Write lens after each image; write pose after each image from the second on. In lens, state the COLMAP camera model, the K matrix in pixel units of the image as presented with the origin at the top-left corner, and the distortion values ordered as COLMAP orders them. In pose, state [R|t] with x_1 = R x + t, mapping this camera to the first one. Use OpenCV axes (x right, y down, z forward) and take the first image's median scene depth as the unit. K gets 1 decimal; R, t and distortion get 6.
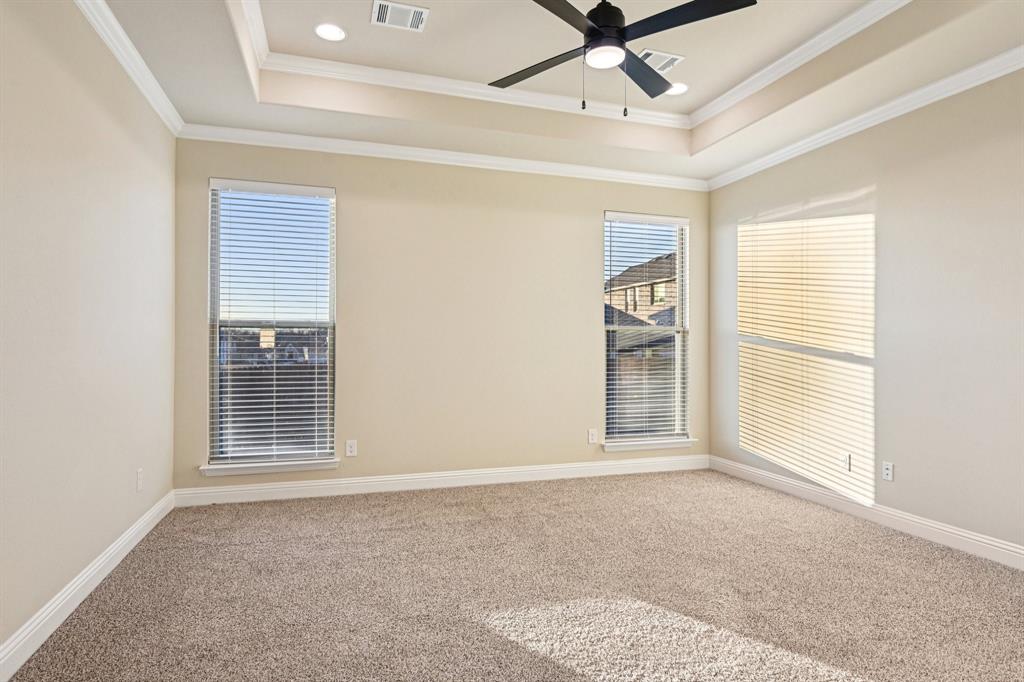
lens RADIAL K [[558.6, 0, 512.0], [0, 558.6, 341.0], [0, 0, 1]] dist [-0.005756, -0.001015]
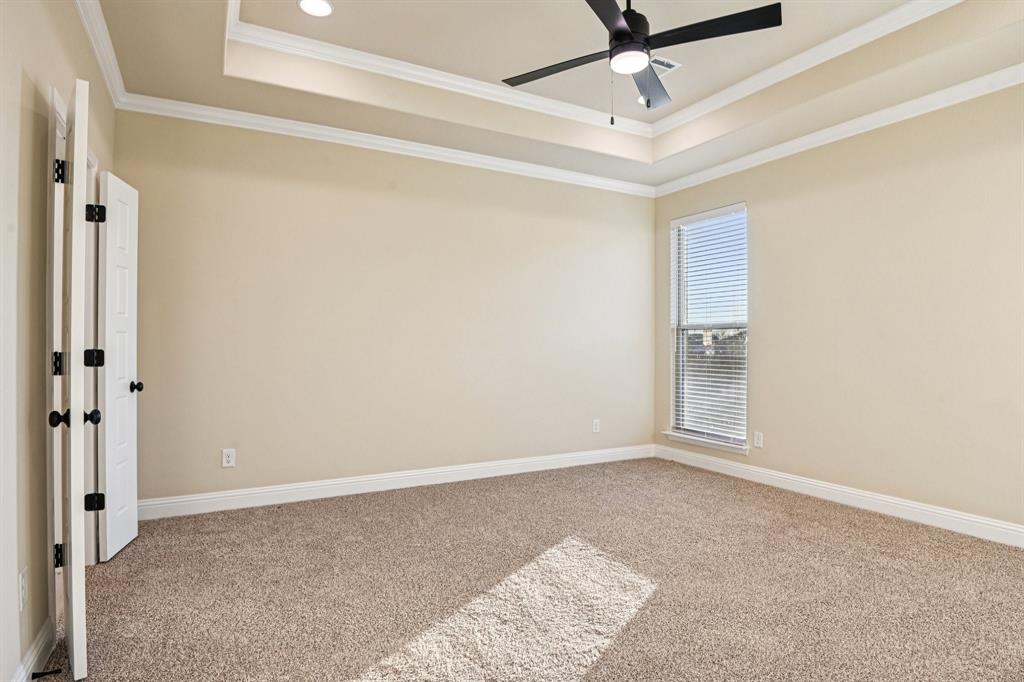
lens RADIAL K [[536.5, 0, 514.3], [0, 536.5, 344.1], [0, 0, 1]] dist [-0.002014, -0.016870]
pose [[0.220318, -0.002944, -0.975424, 0.642944], [0.007666, 0.999970, -0.001287, 0.007246], [0.975398, -0.007194, 0.220334, 0.336312]]
